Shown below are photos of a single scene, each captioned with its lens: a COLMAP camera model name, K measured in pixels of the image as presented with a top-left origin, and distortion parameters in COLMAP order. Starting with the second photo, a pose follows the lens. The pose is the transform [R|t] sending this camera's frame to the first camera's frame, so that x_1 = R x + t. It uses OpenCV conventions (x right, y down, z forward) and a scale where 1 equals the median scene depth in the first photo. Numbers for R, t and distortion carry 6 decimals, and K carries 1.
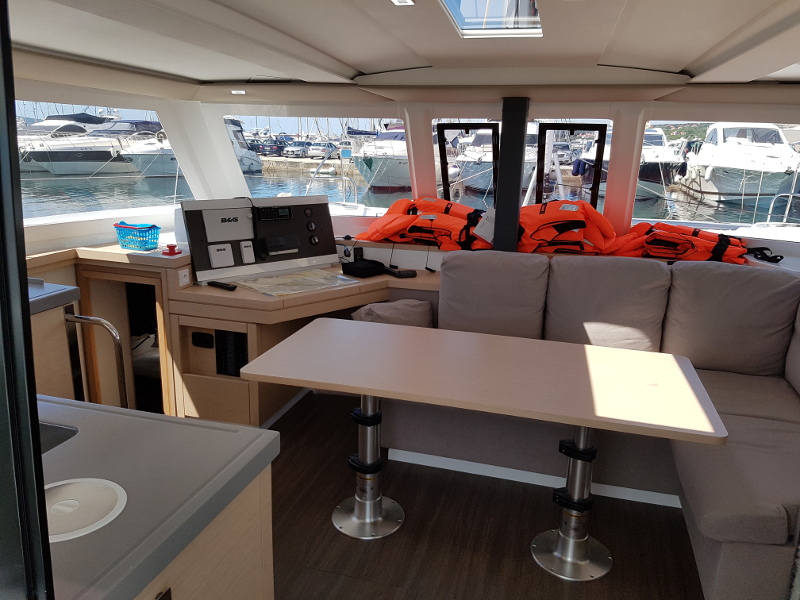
lens RADIAL K [[604.2, 0, 387.3], [0, 604.2, 317.0], [0, 0, 1]] dist [0.220449, -0.400809]
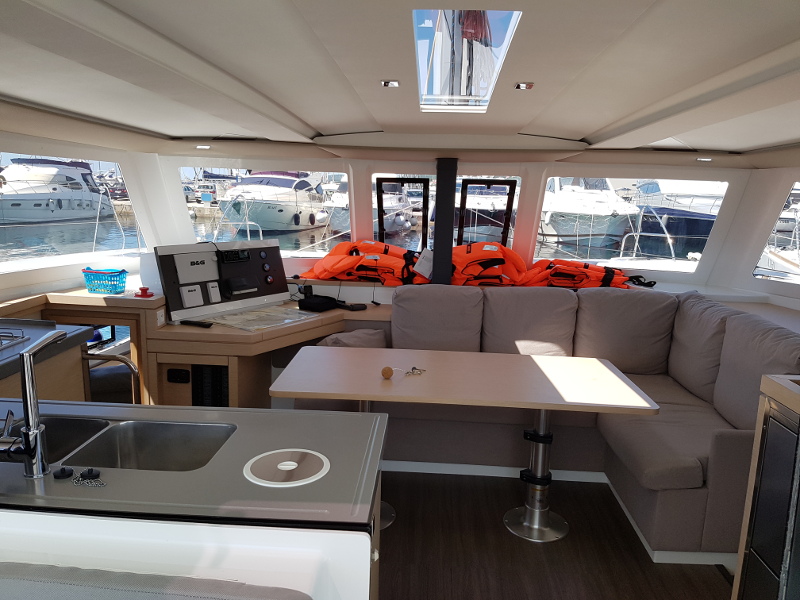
lens RADIAL K [[597.5, 0, 388.4], [0, 597.5, 327.8], [0, 0, 1]] dist [0.225590, -0.406190]
pose [[0.975015, -0.044519, 0.217630, -0.167028], [0.055395, 0.997489, -0.044130, 0.020844], [-0.215119, 0.055083, 0.975033, -0.105198]]
